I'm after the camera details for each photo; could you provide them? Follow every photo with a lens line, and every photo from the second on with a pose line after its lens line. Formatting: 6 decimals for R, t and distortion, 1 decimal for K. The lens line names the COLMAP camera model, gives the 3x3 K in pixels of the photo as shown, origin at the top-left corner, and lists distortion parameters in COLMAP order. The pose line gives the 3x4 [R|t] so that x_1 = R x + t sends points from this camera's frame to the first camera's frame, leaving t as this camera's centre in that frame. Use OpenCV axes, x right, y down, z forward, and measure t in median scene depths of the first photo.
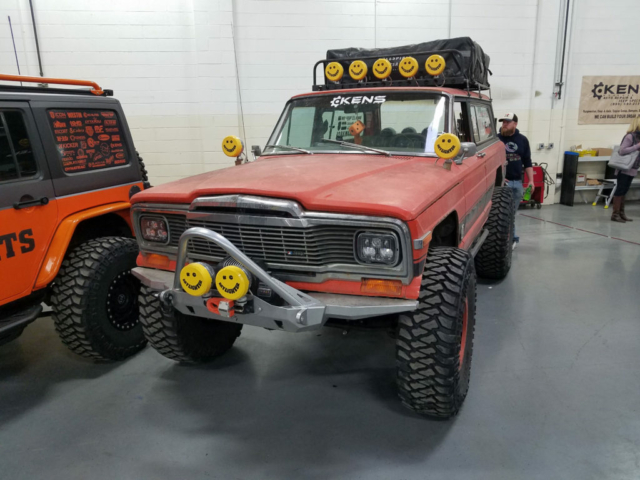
lens RADIAL K [[503.9, 0, 324.9], [0, 503.9, 239.9], [0, 0, 1]] dist [0.004401, -0.015264]
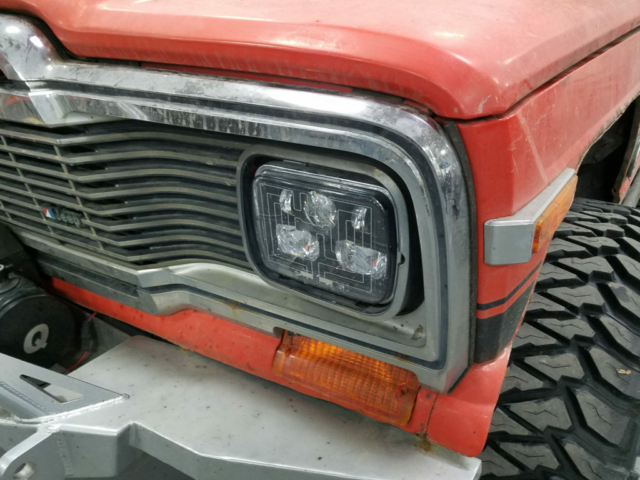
lens RADIAL K [[503.9, 0, 321.0], [0, 503.9, 241.7], [0, 0, 1]] dist [0.004401, -0.015264]
pose [[0.980983, 0.090974, -0.171451, 0.110382], [-0.053460, 0.975827, 0.211906, -0.022746], [0.186584, -0.198711, 0.962133, 0.599433]]
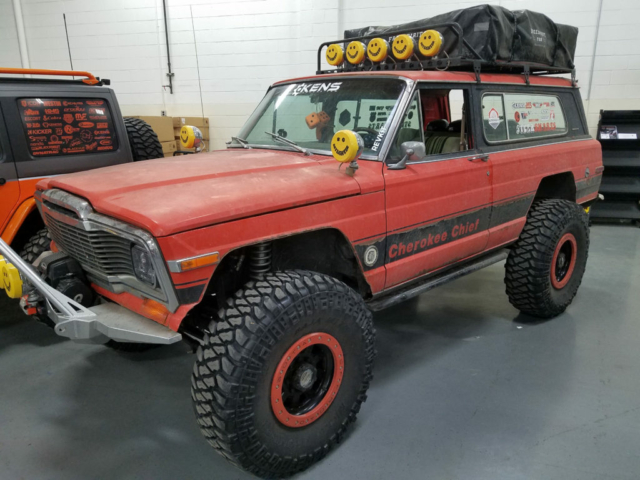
lens RADIAL K [[503.9, 0, 320.7], [0, 503.9, 241.6], [0, 0, 1]] dist [0.004401, -0.015264]
pose [[0.914182, 0.112775, -0.389298, 0.543693], [-0.101886, 0.993609, 0.048580, -0.072233], [0.392288, -0.004747, 0.919830, 0.257684]]
